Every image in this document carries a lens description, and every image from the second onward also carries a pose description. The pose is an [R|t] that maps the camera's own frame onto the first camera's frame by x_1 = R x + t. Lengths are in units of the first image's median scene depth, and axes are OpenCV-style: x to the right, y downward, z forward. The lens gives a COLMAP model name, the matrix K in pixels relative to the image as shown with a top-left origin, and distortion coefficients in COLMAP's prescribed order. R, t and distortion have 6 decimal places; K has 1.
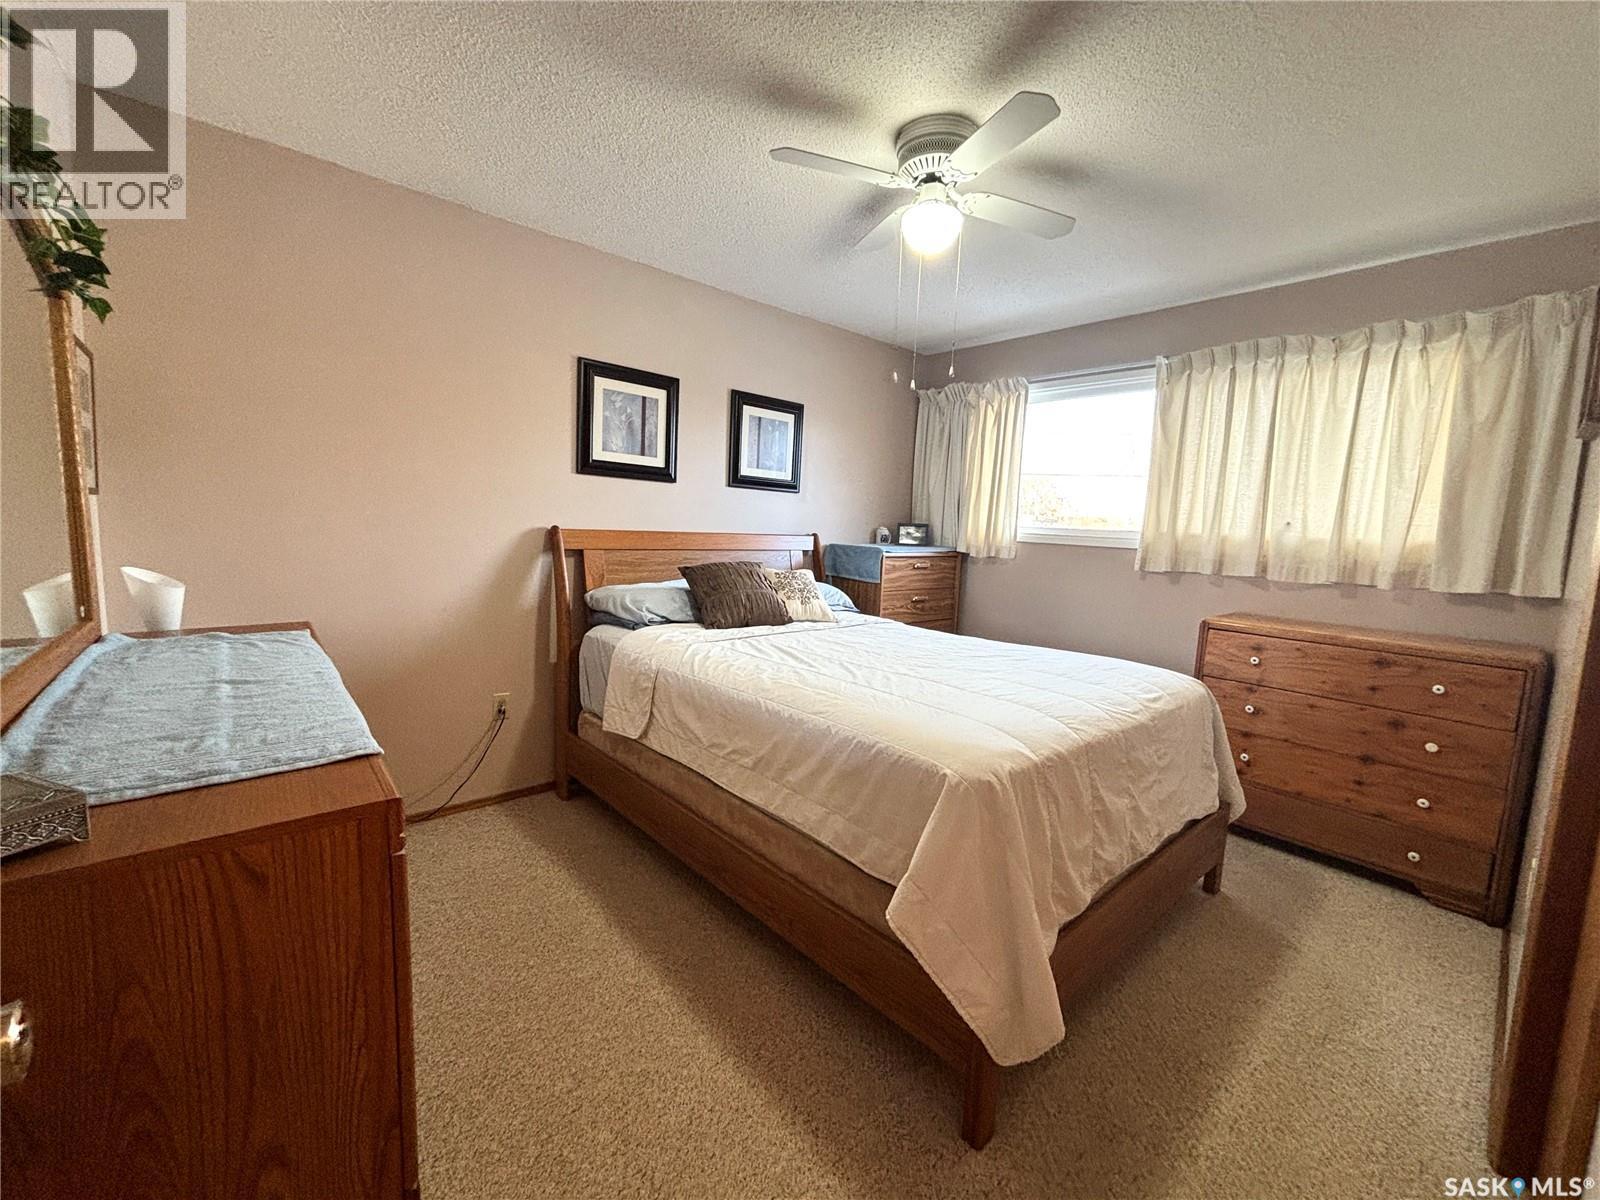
lens RADIAL K [[642.2, 0, 800.0], [0, 642.2, 600.0], [0, 0, 1]] dist [-0.001296, -0.000301]
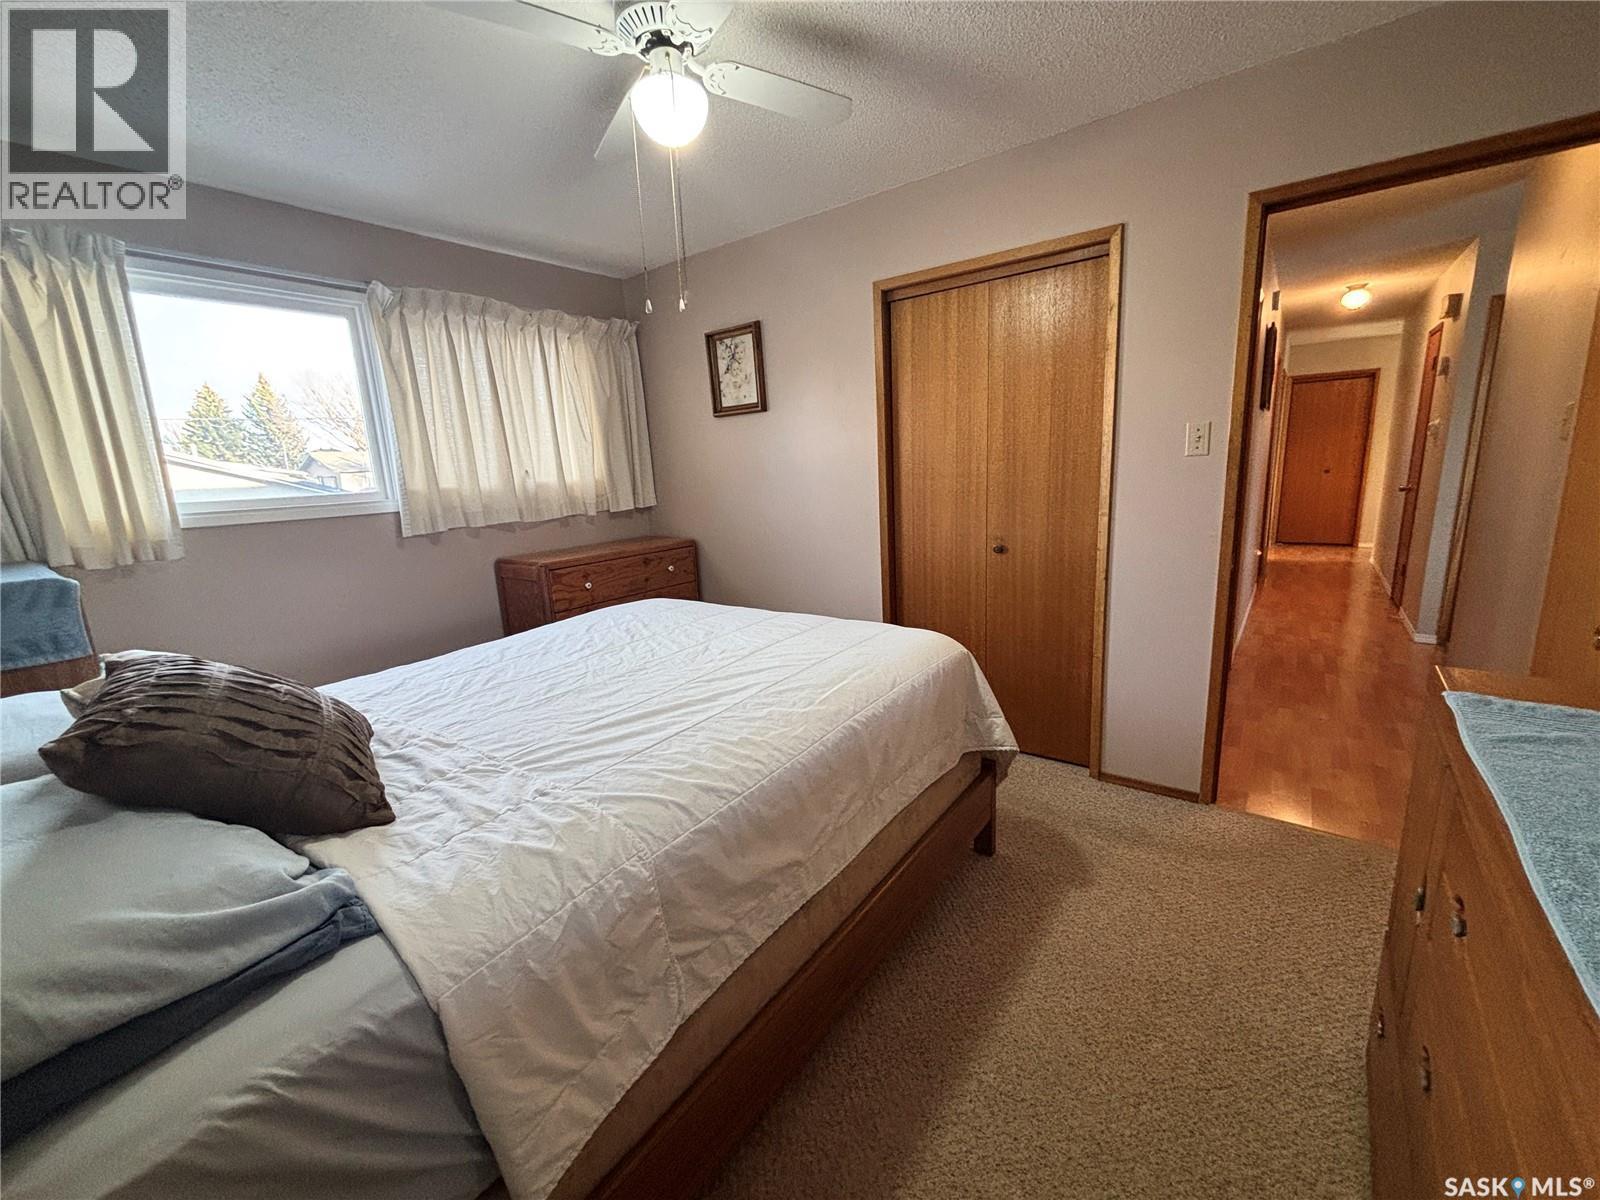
lens RADIAL K [[642.2, 0, 800.0], [0, 642.2, 600.0], [0, 0, 1]] dist [-0.001296, -0.000301]
pose [[-0.185316, -0.235854, 0.953955, -0.530959], [0.158800, 0.950823, 0.265928, -0.138770], [-0.969763, 0.200769, -0.138750, 0.783772]]
